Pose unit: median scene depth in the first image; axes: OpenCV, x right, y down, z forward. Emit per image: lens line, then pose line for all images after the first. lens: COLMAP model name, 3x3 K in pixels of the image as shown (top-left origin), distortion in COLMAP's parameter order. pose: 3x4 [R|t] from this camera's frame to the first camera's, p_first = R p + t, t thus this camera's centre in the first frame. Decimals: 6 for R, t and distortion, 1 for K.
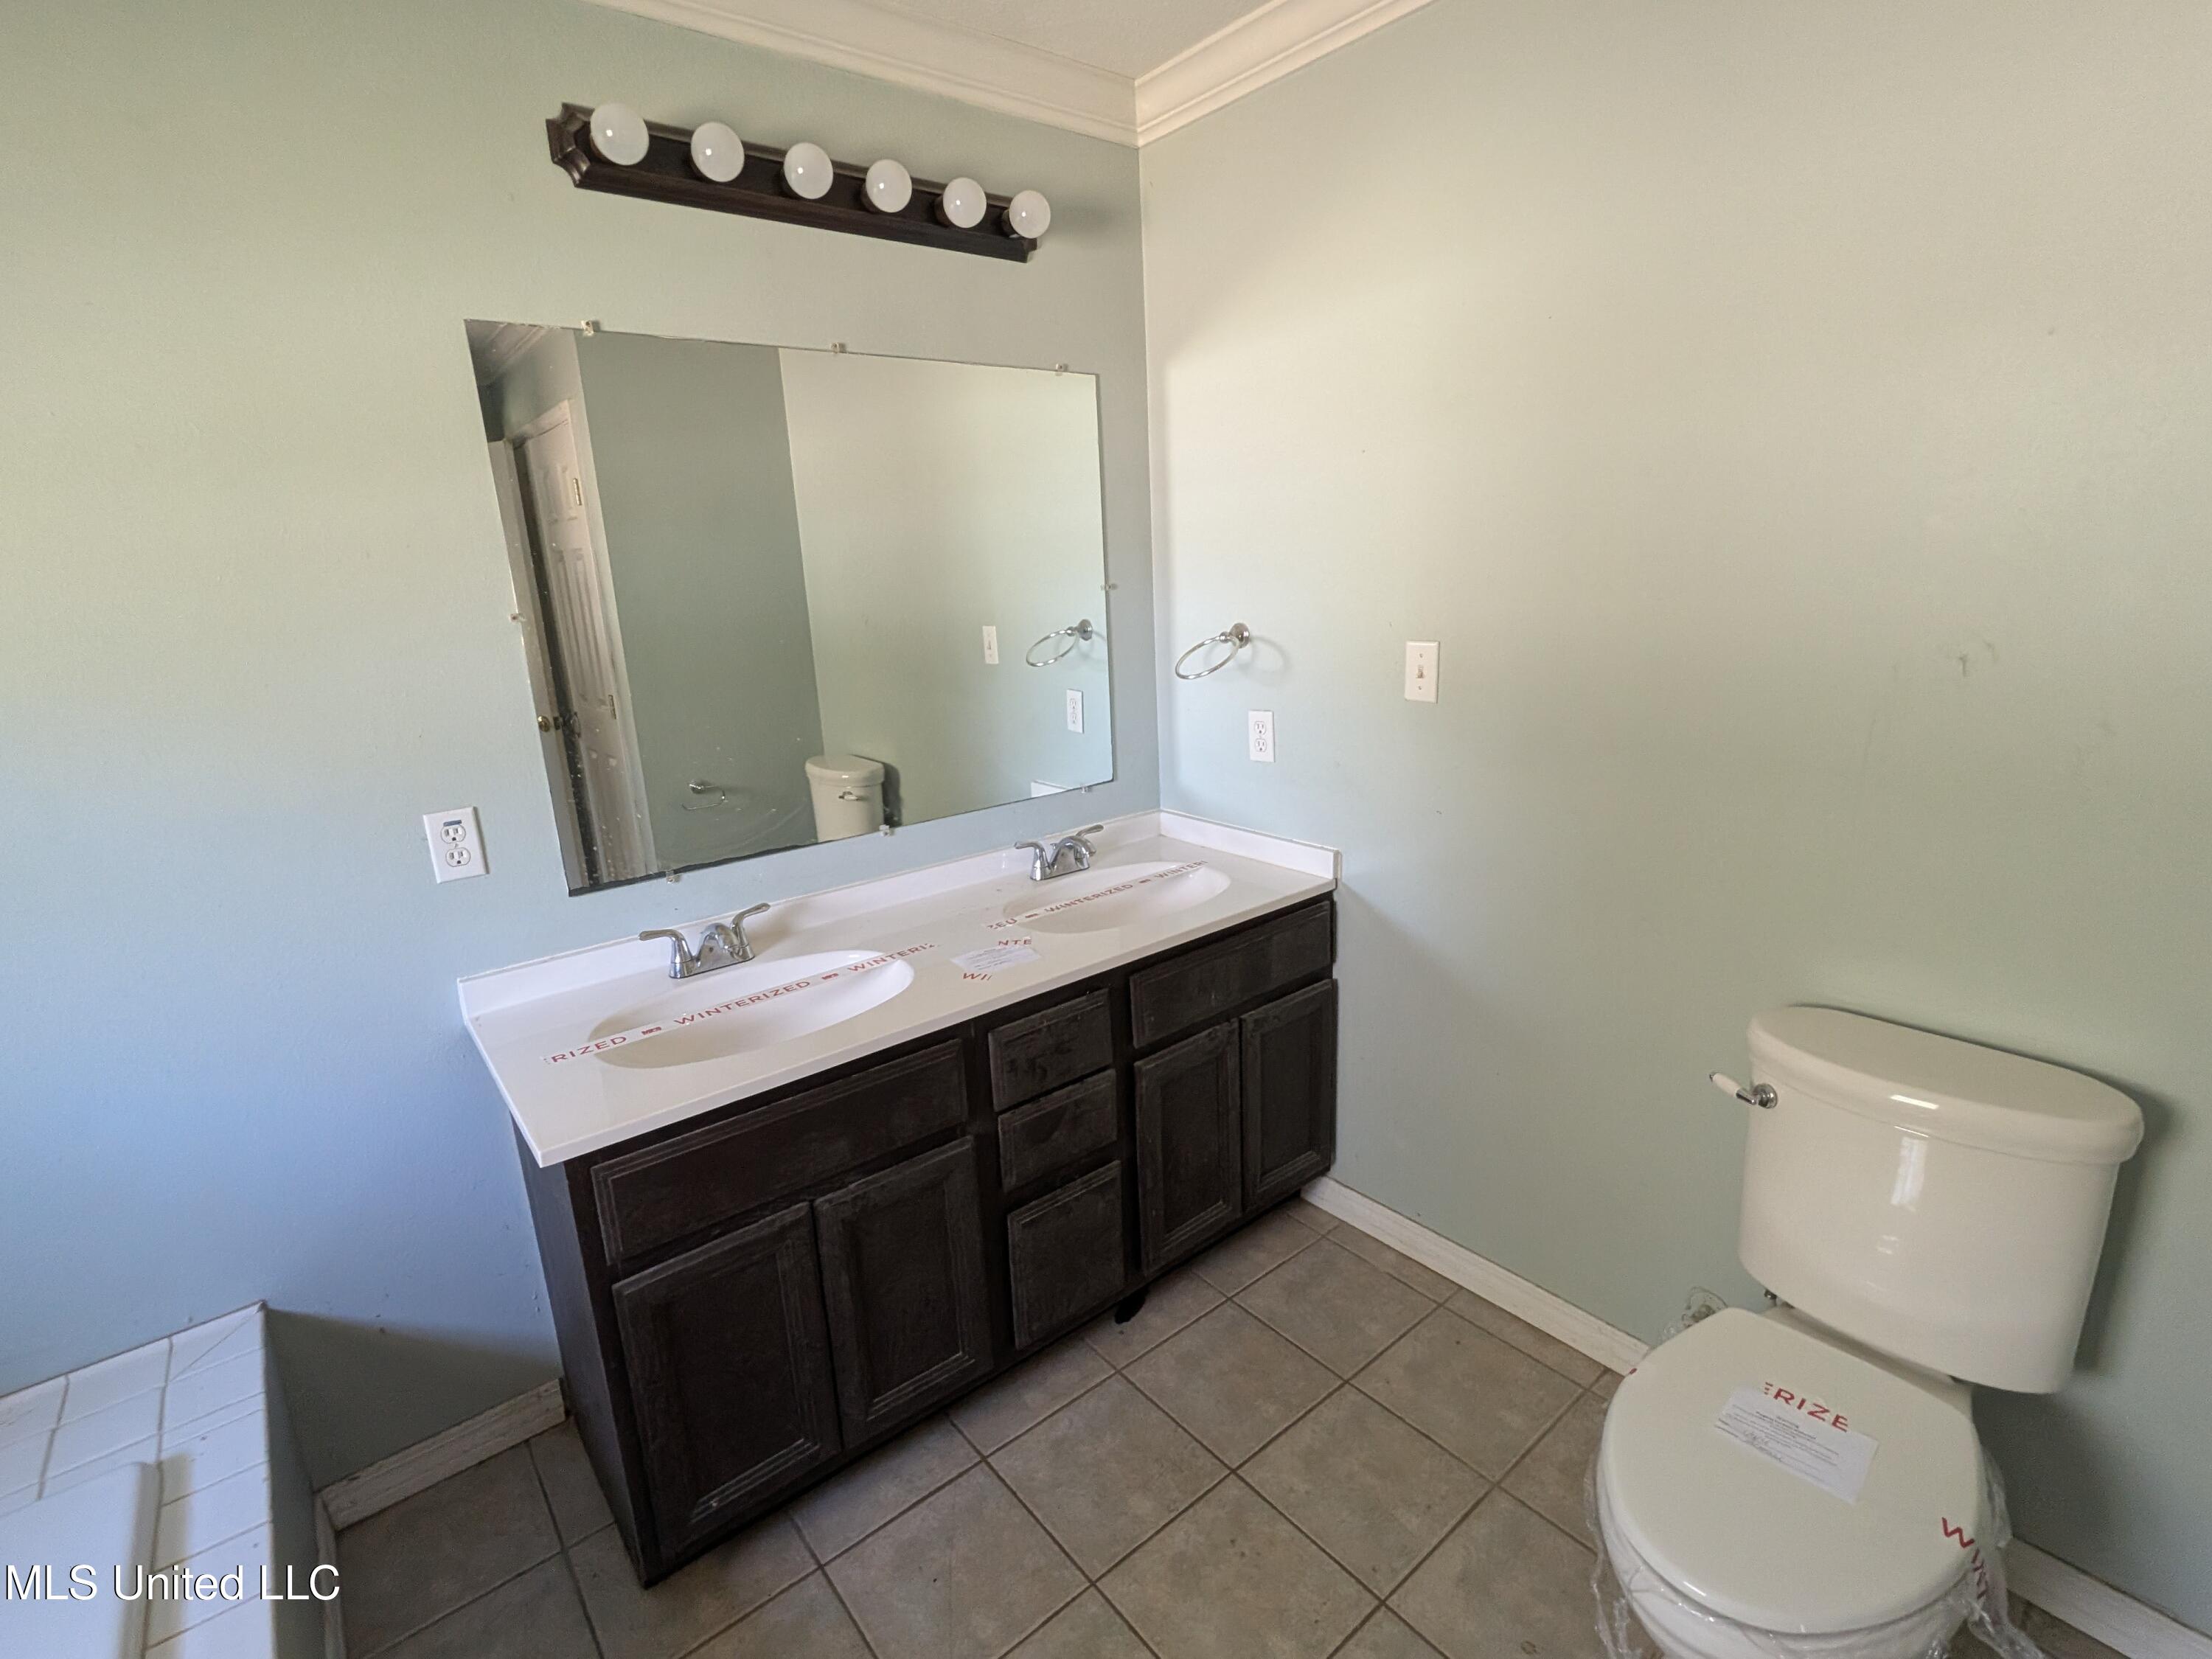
lens RADIAL K [[1041.6, 0, 1102.3], [0, 1041.6, 827.8], [0, 0, 1]] dist [-0.007027, 0.001436]
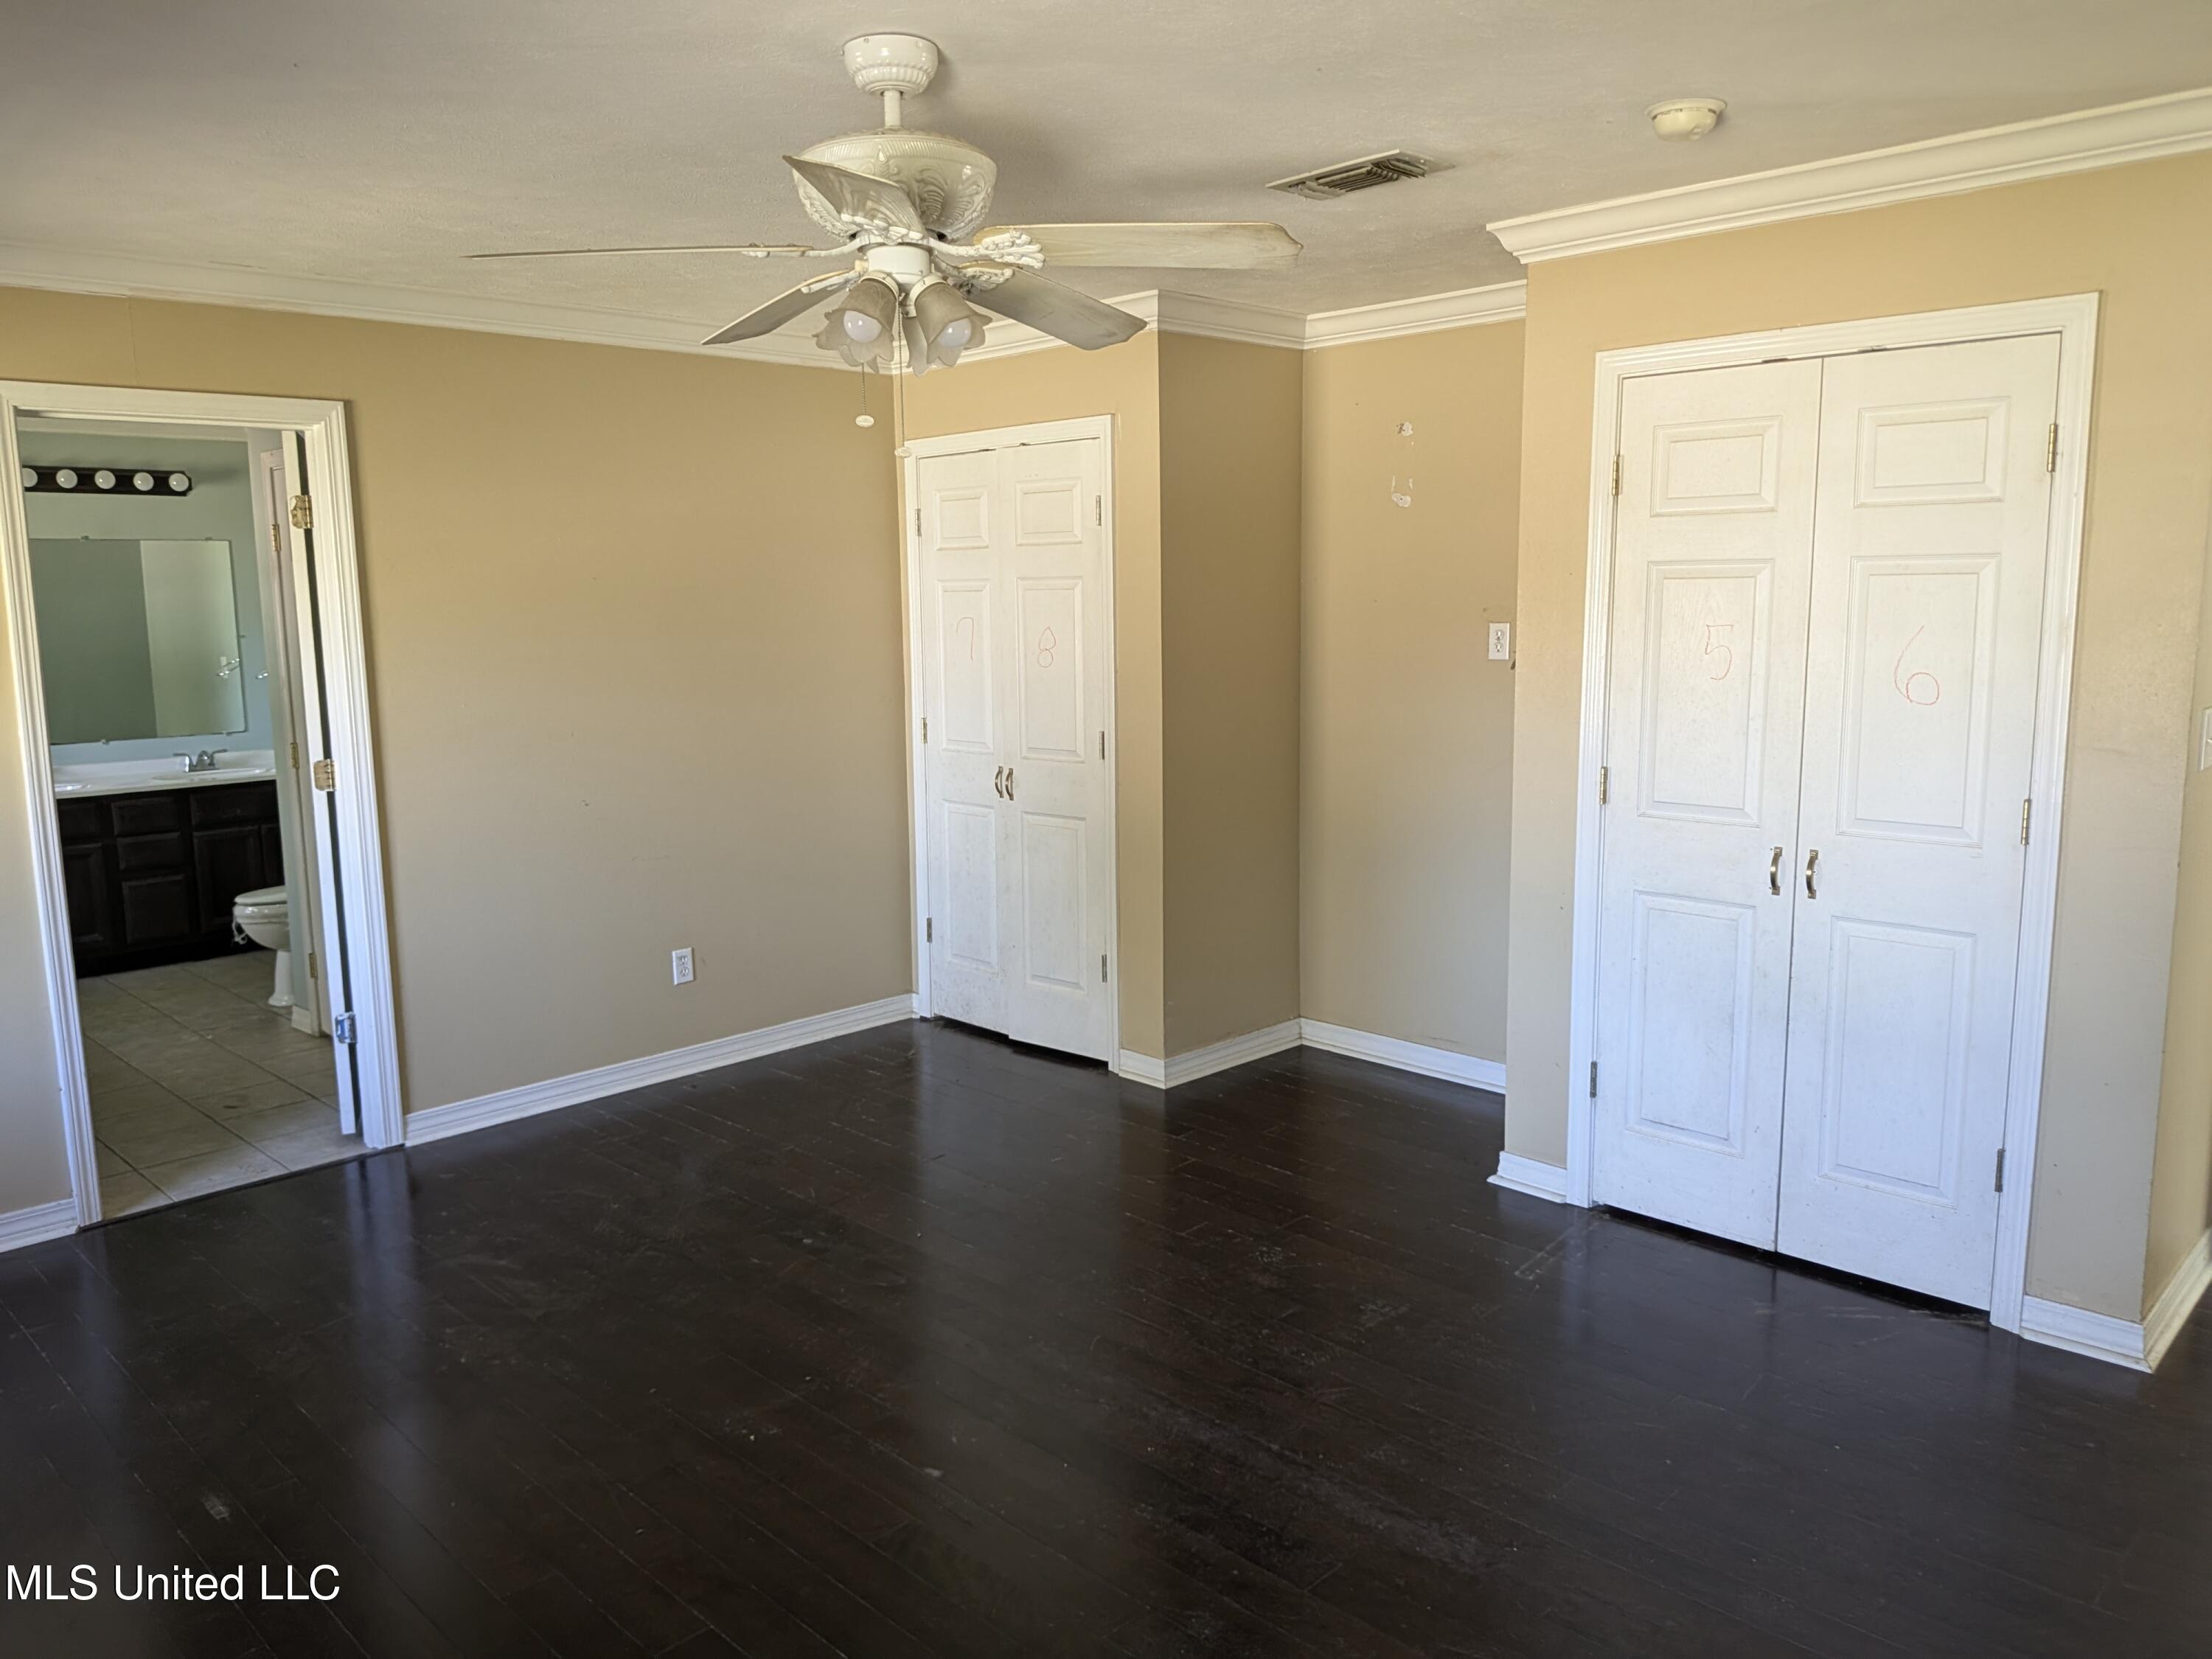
lens RADIAL K [[1603.4, 0, 1085.5], [0, 1603.4, 826.4], [0, 0, 1]] dist [0.035145, -0.058913]
pose [[0.994874, 0.015185, 0.099973, 1.719500], [-0.003800, 0.993576, -0.113100, 0.630600], [-0.101048, 0.112140, 0.988541, -2.900848]]
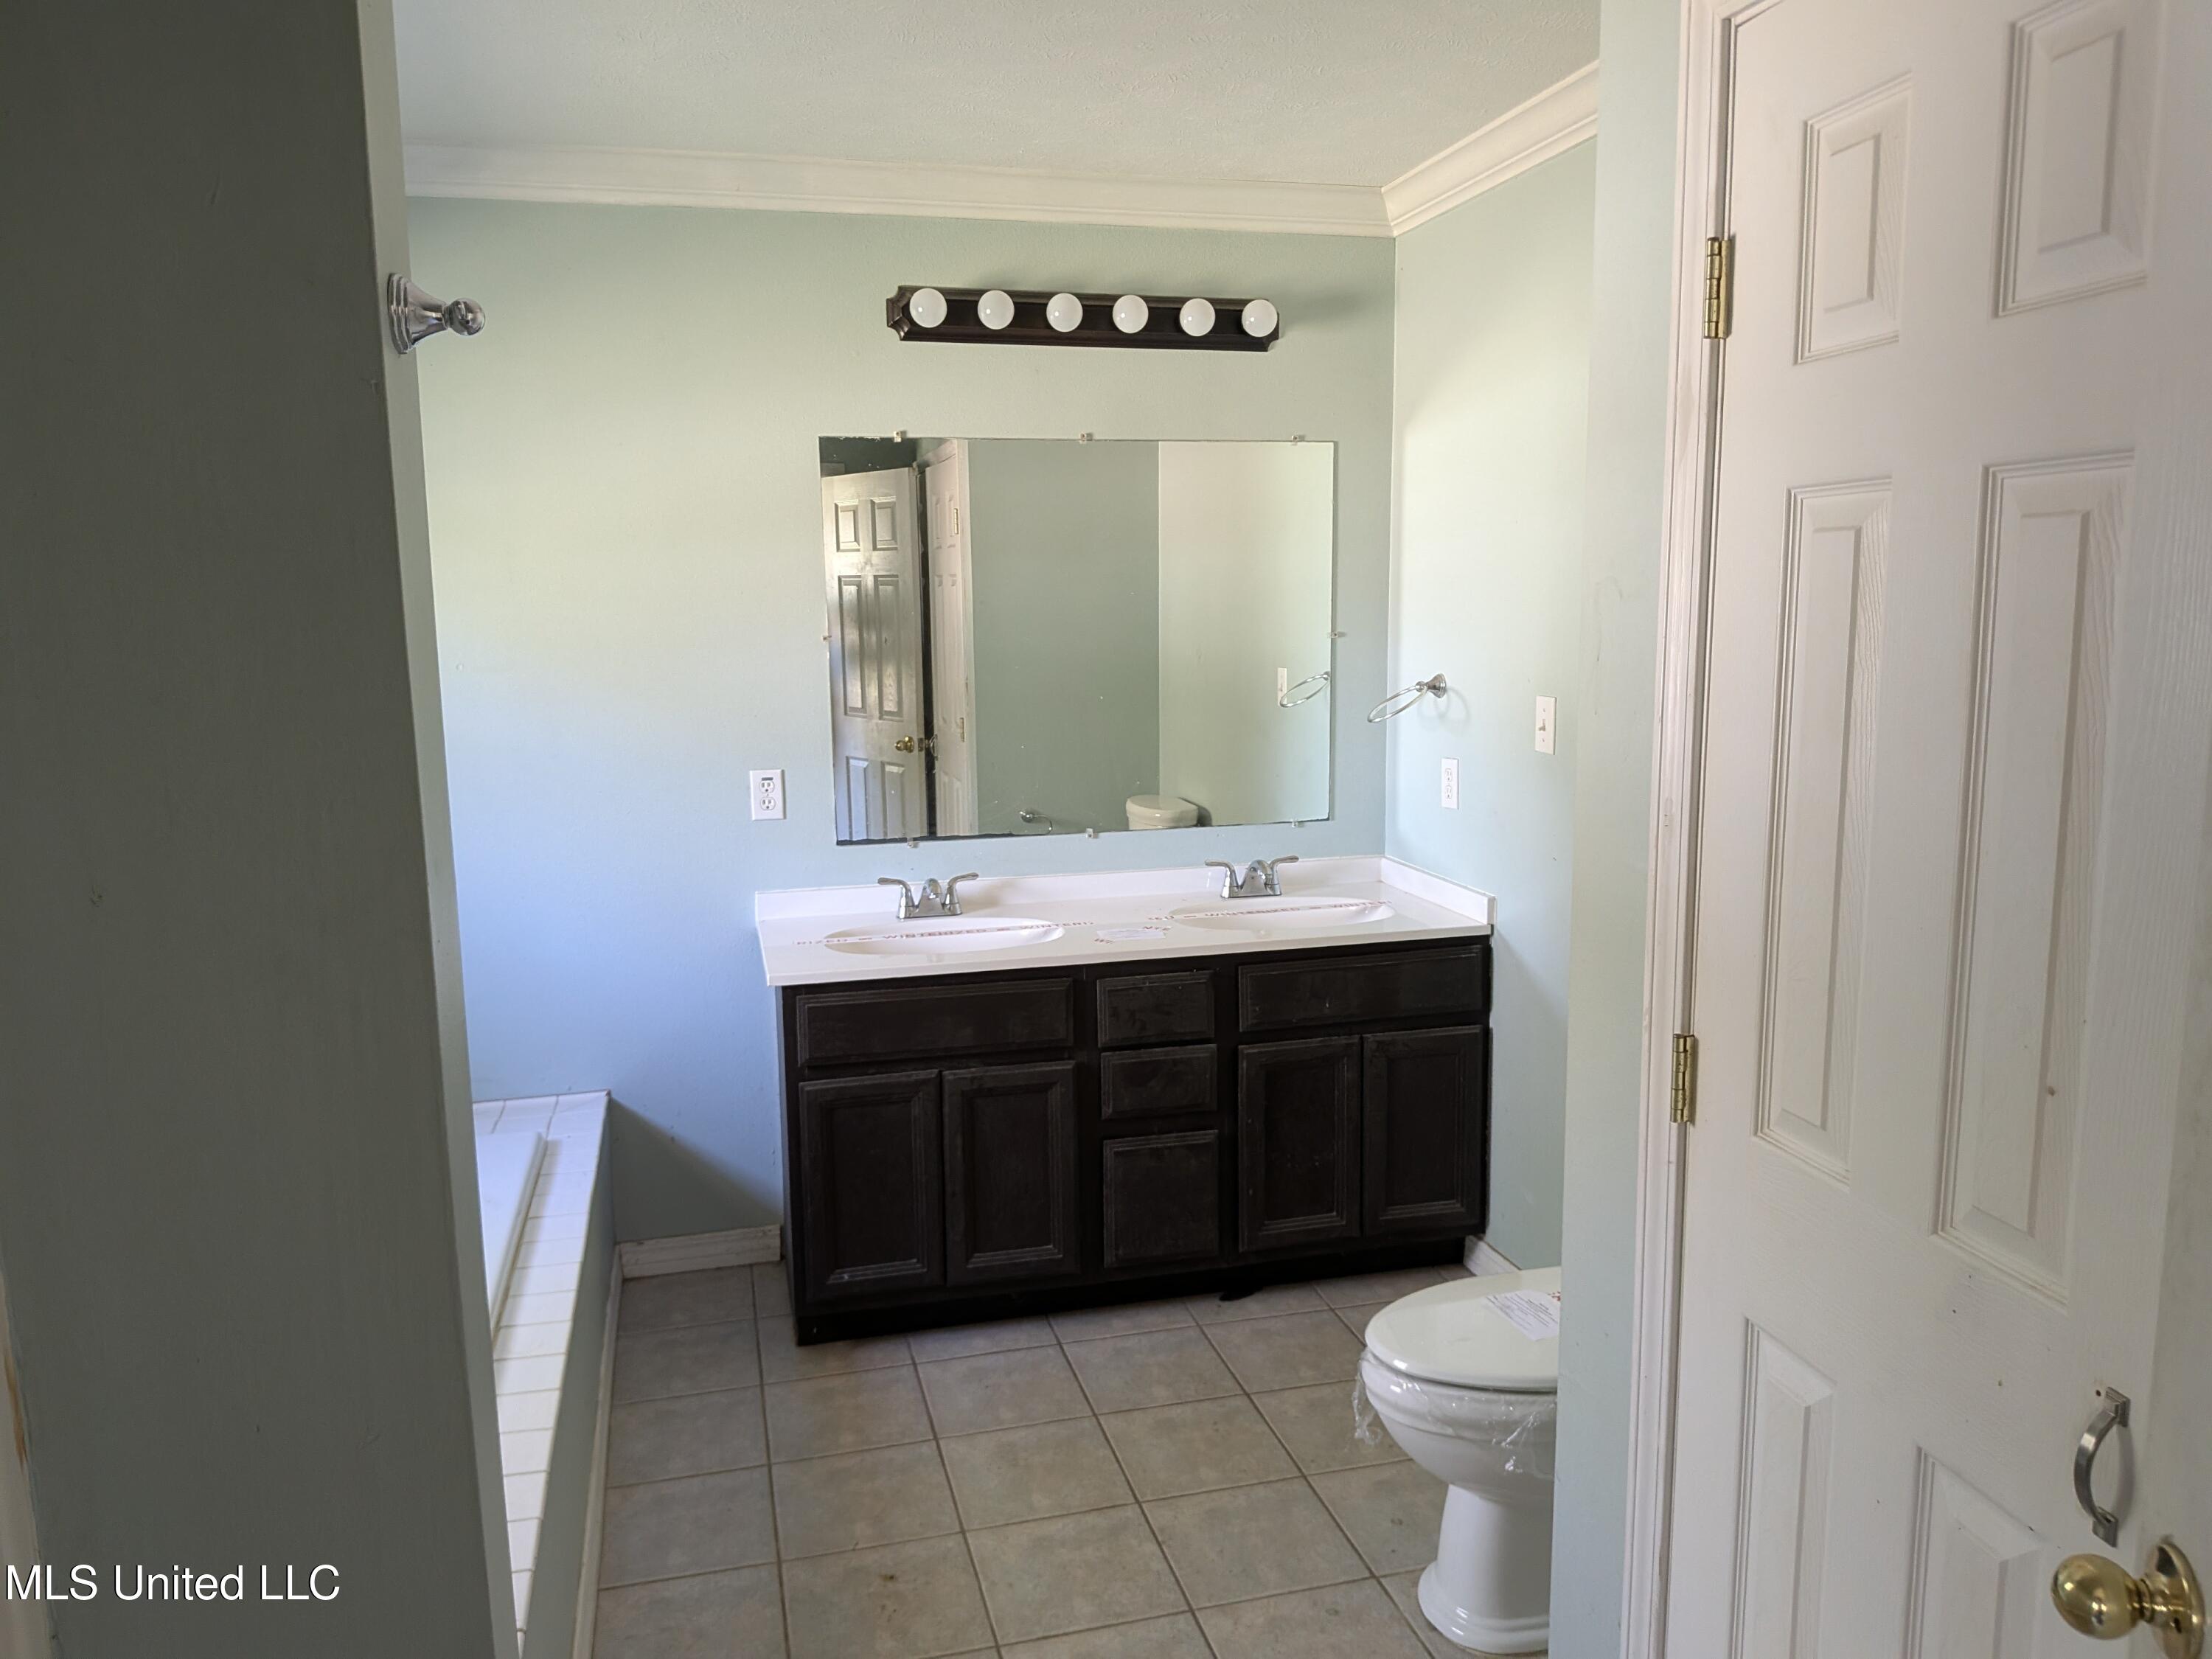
lens RADIAL K [[1603.4, 0, 1110.6], [0, 1603.4, 842.5], [0, 0, 1]] dist [0.035145, -0.058913]
pose [[0.908748, 0.096478, -0.406040, 0.601875], [-0.132028, 0.989404, -0.060400, 0.132132], [0.395910, 0.108498, 0.911857, -0.690258]]
